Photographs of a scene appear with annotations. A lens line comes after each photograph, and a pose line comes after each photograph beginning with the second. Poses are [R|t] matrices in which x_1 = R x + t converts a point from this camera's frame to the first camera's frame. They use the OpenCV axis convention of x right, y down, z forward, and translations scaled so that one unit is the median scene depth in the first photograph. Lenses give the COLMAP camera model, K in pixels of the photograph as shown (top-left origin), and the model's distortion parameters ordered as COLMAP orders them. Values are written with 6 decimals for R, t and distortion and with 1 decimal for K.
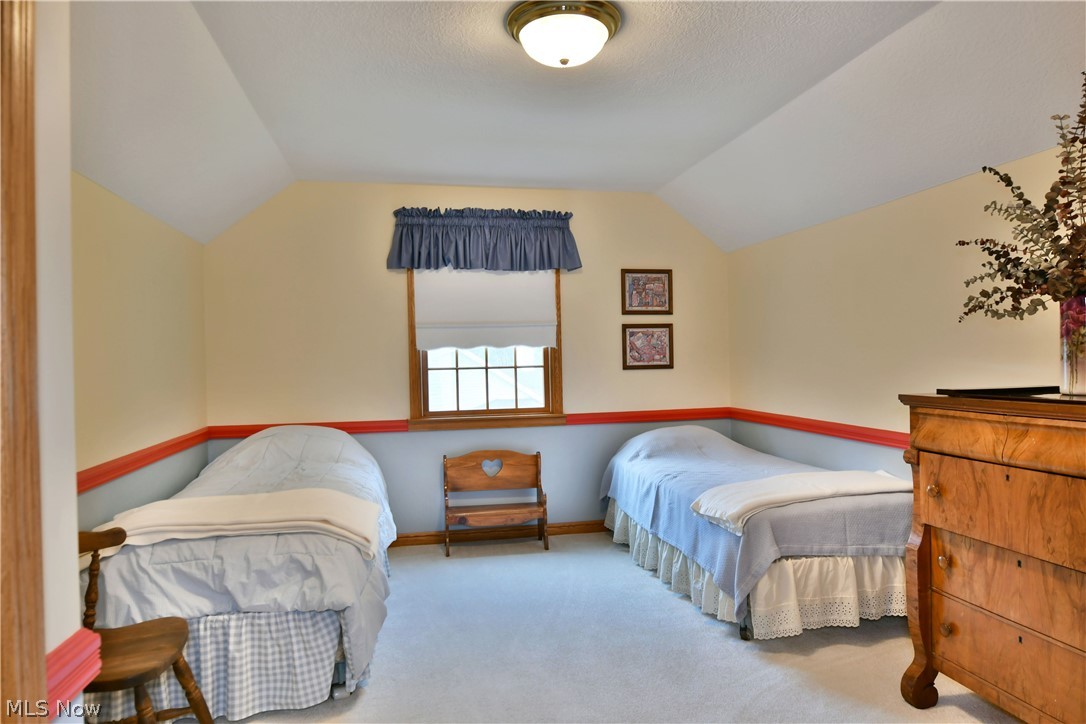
lens RADIAL K [[664.5, 0, 539.1], [0, 664.5, 363.7], [0, 0, 1]] dist [-0.009927, -0.004959]
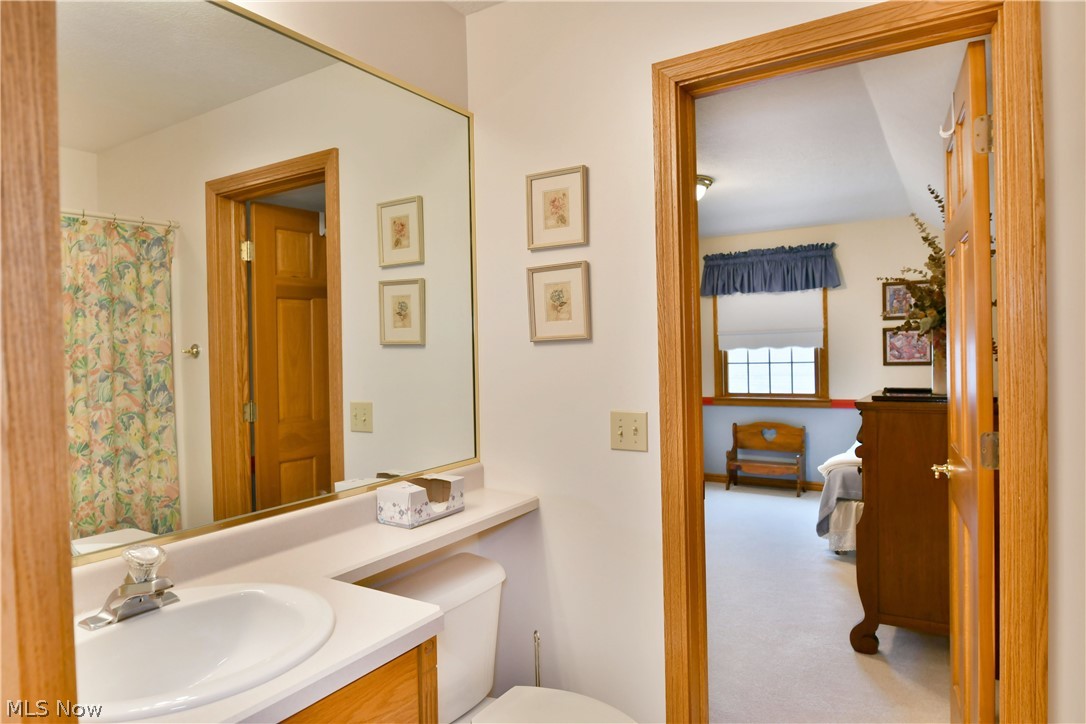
lens RADIAL K [[664.5, 0, 539.1], [0, 664.5, 363.7], [0, 0, 1]] dist [-0.009927, -0.004959]
pose [[0.726266, 0.014235, -0.687266, 0.524355], [0.005233, 0.999642, 0.026235, -0.030889], [0.687393, -0.022650, 0.725932, -0.329369]]
